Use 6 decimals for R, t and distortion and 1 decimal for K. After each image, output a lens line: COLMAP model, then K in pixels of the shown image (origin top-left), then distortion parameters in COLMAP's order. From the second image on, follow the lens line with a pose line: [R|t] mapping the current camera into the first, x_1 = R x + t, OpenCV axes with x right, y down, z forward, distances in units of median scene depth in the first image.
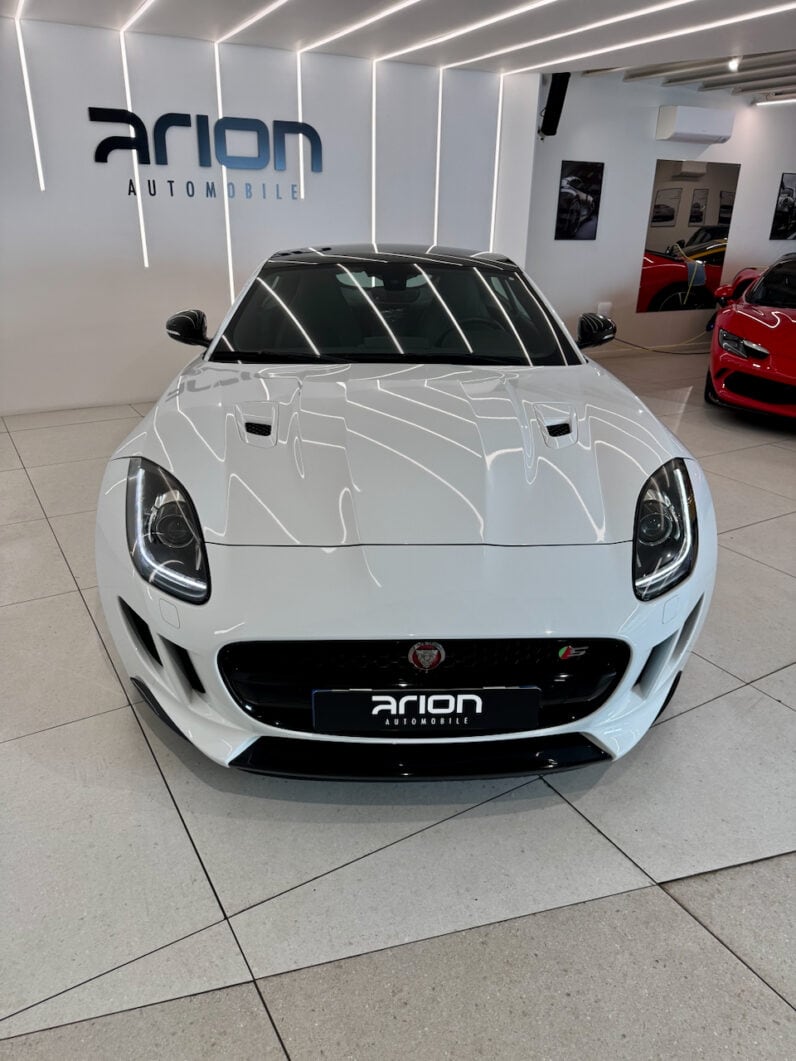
lens RADIAL K [[767.8, 0, 410.5], [0, 767.8, 518.4], [0, 0, 1]] dist [0.068008, -0.069796]
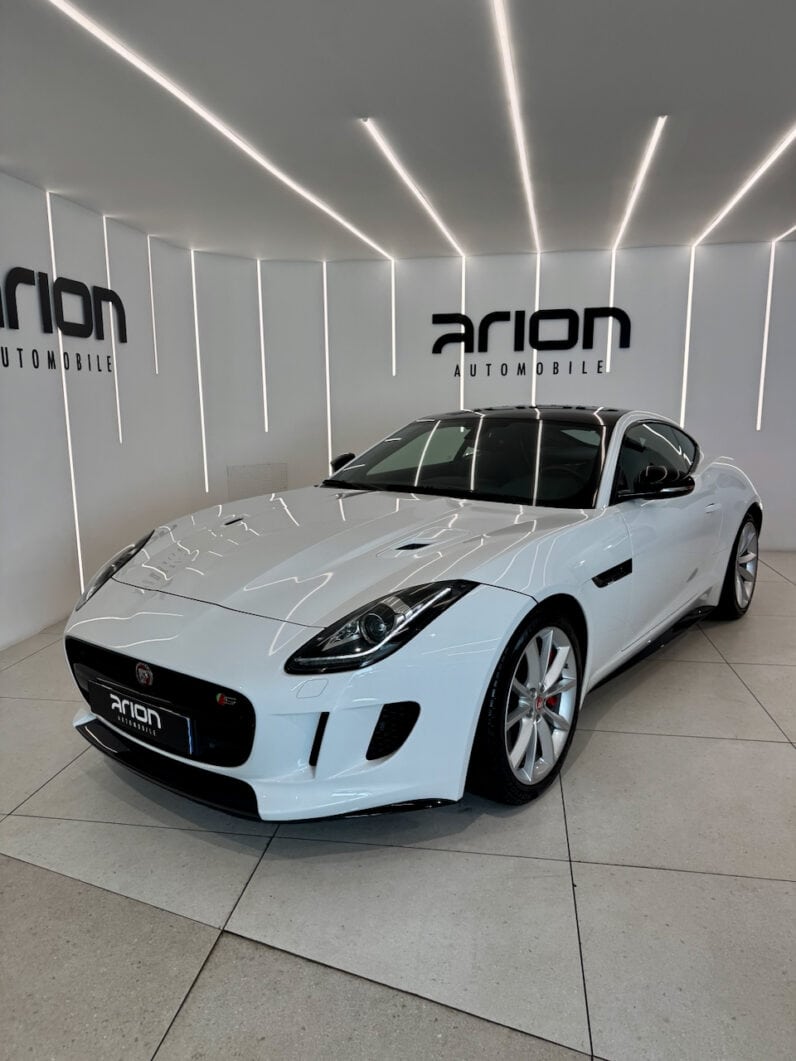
lens RADIAL K [[757.9, 0, 388.2], [0, 757.9, 544.4], [0, 0, 1]] dist [0.050093, -0.060949]
pose [[0.754382, 0.100780, -0.648653, 0.380072], [-0.222240, 0.969002, -0.107913, 0.003213], [0.617670, 0.225564, 0.753395, 0.071374]]
